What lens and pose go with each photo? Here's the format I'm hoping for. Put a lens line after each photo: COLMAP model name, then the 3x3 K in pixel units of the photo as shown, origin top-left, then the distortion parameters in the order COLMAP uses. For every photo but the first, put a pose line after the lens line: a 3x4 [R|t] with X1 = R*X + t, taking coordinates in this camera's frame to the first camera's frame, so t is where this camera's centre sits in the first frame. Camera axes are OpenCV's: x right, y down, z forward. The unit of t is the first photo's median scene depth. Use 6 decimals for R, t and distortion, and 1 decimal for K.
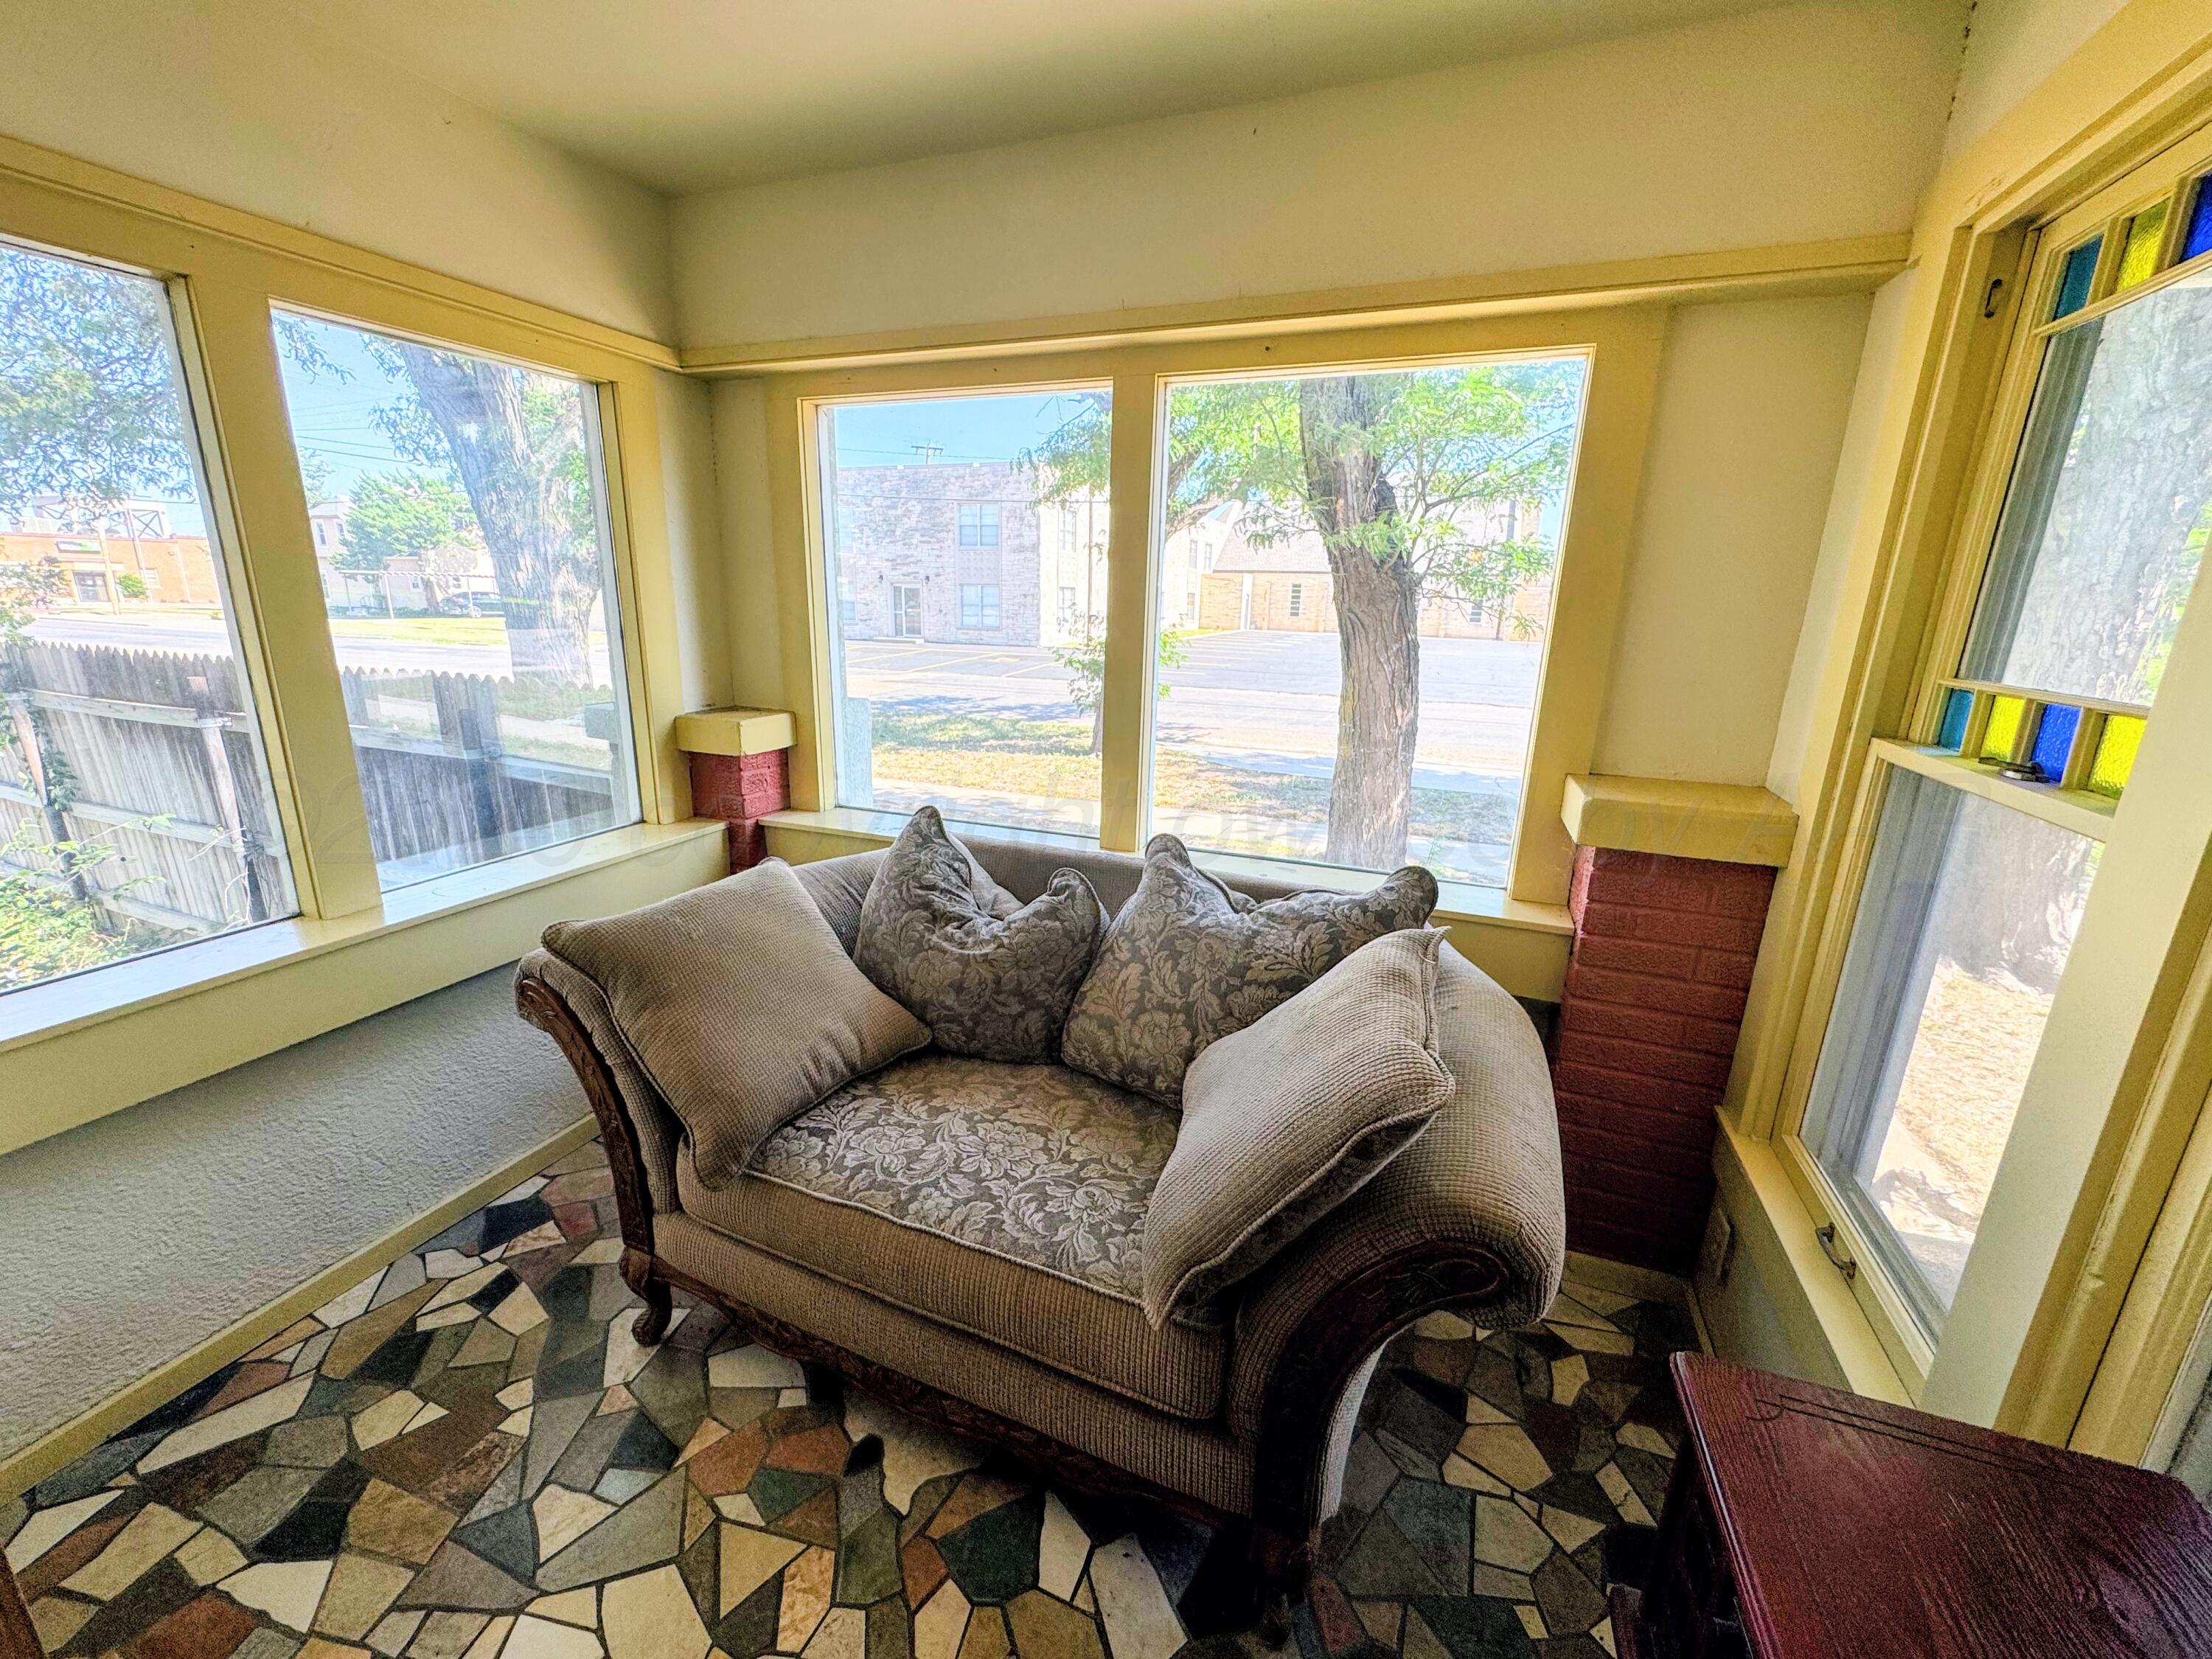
lens RADIAL K [[892.8, 0, 1094.9], [0, 892.8, 839.0], [0, 0, 1]] dist [-0.002353, -0.000502]
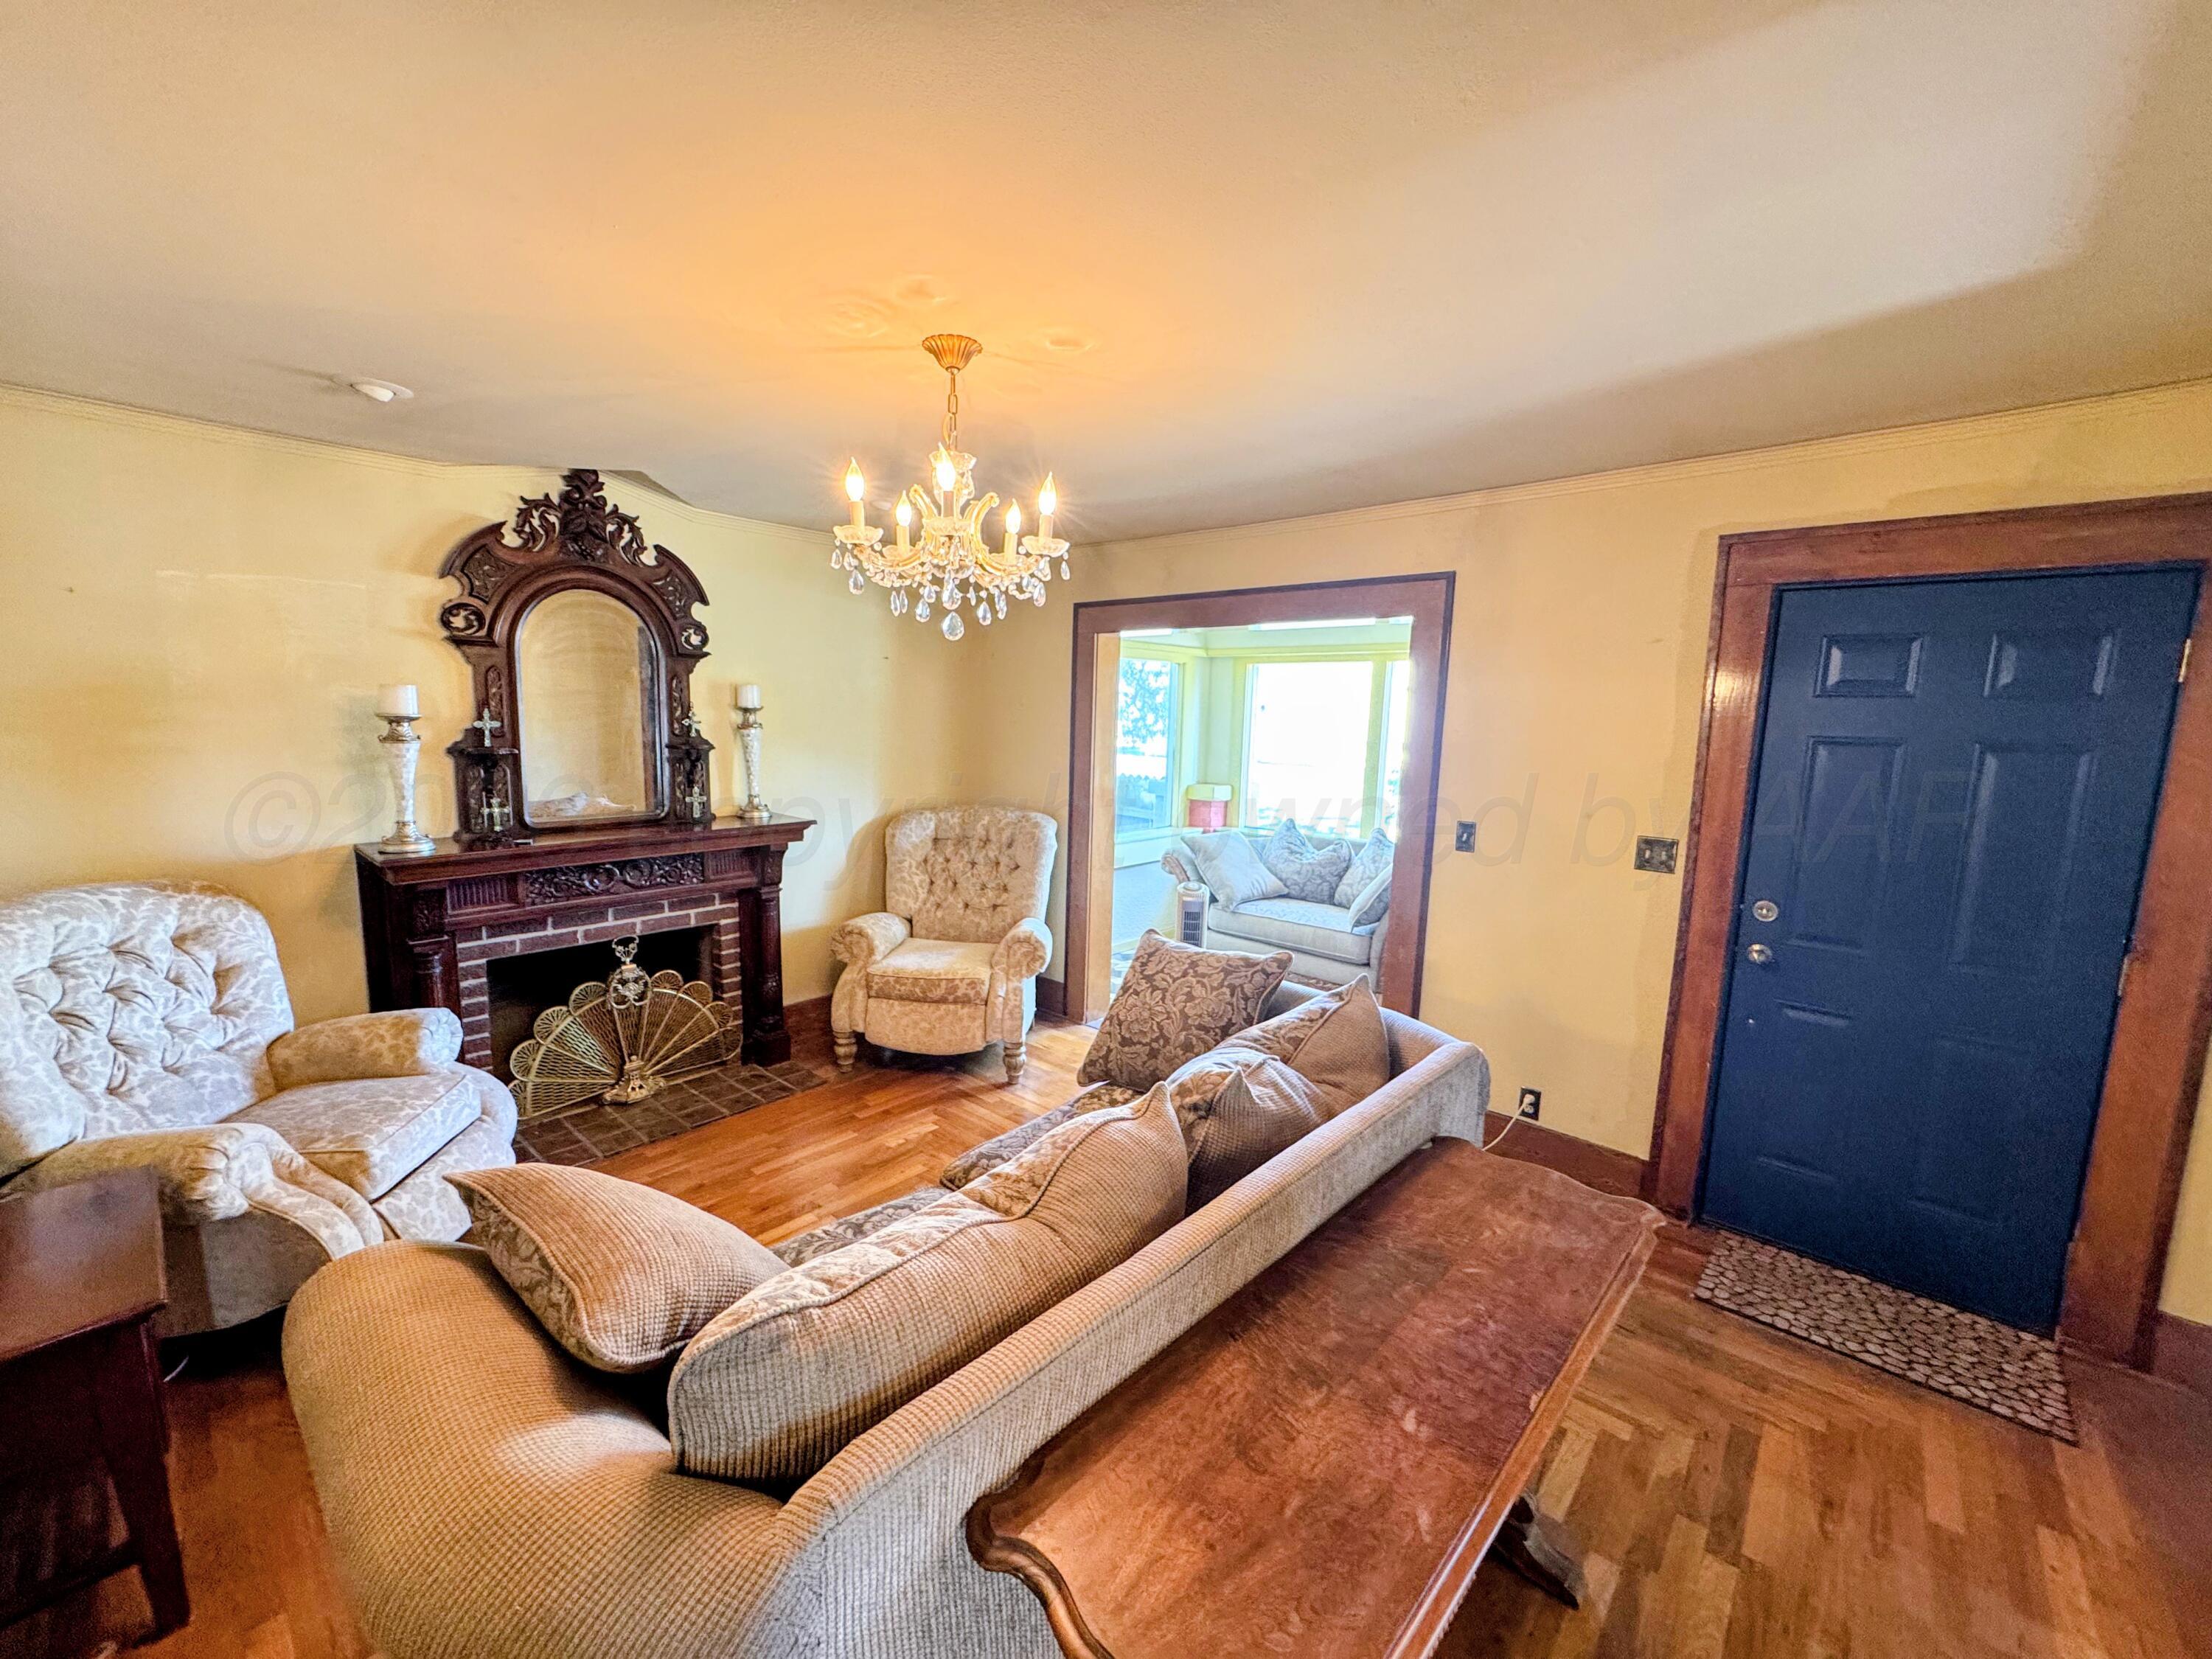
lens RADIAL K [[892.8, 0, 1098.6], [0, 892.8, 828.7], [0, 0, 1]] dist [-0.002353, -0.000502]
pose [[0.938072, 0.044484, -0.343572, 0.197730], [-0.089111, 0.989336, -0.115211, 0.360907], [0.334783, 0.138692, 0.932032, -1.715689]]
